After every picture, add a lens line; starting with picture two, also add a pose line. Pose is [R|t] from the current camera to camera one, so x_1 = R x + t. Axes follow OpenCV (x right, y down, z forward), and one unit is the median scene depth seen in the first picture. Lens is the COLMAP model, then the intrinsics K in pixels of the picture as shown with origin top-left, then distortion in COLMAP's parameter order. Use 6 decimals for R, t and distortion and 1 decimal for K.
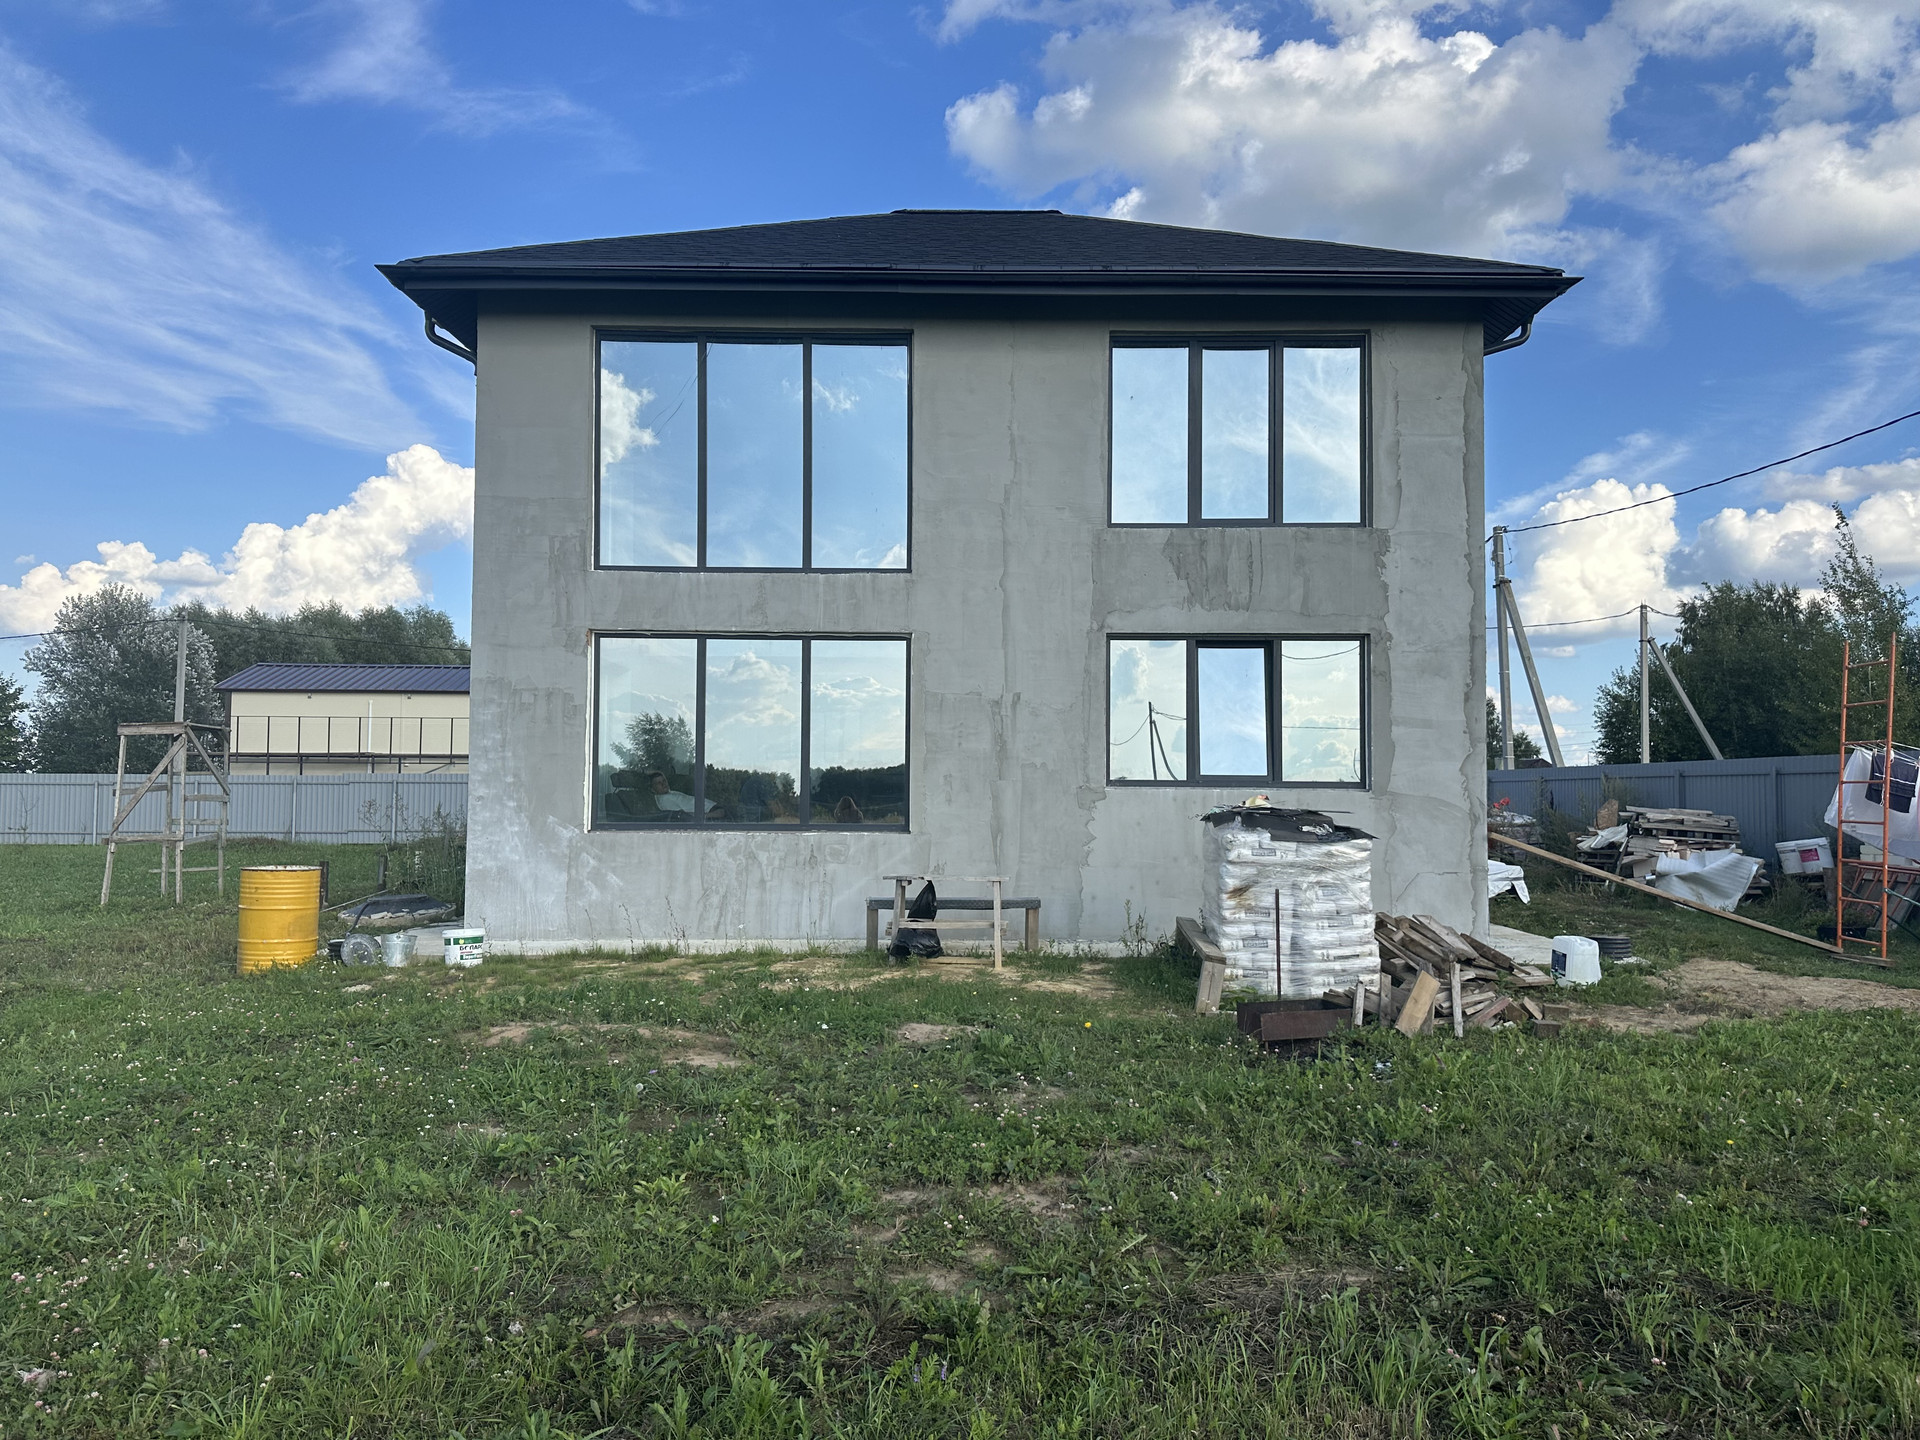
lens RADIAL K [[1393.9, 0, 960.0], [0, 1393.9, 720.0], [0, 0, 1]] dist [0.186736, -0.301118]
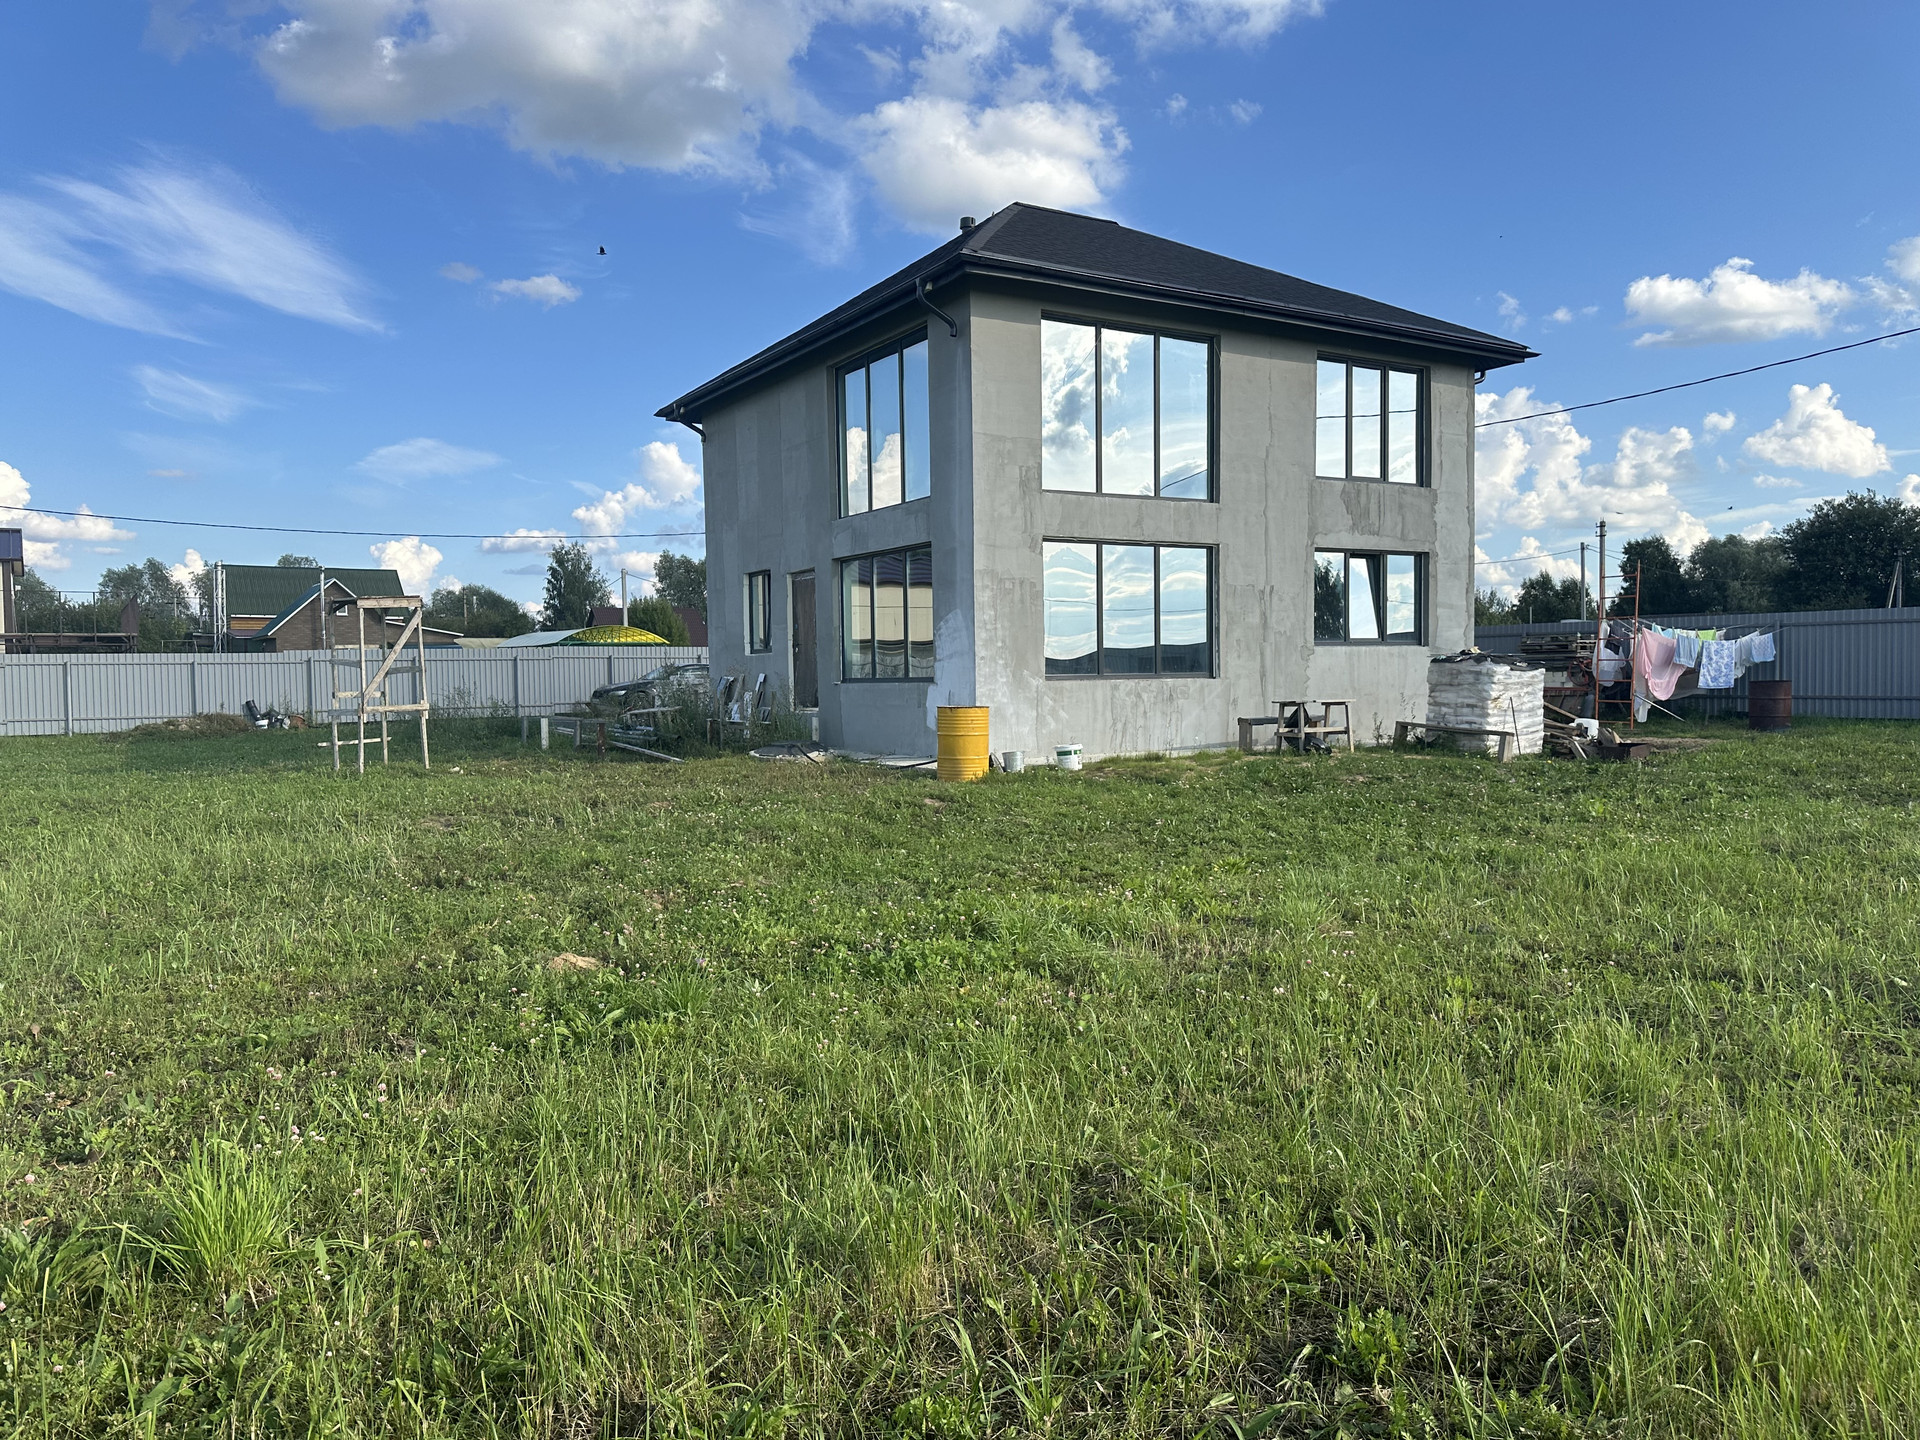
lens RADIAL K [[1339.6, 0, 958.2], [0, 1339.6, 724.5], [0, 0, 1]] dist [0.131781, -0.145682]
pose [[0.853339, -0.038467, 0.519936, -1.032563], [-0.007736, 0.996230, 0.086401, 0.007355], [-0.521299, -0.077752, 0.849824, -0.094424]]
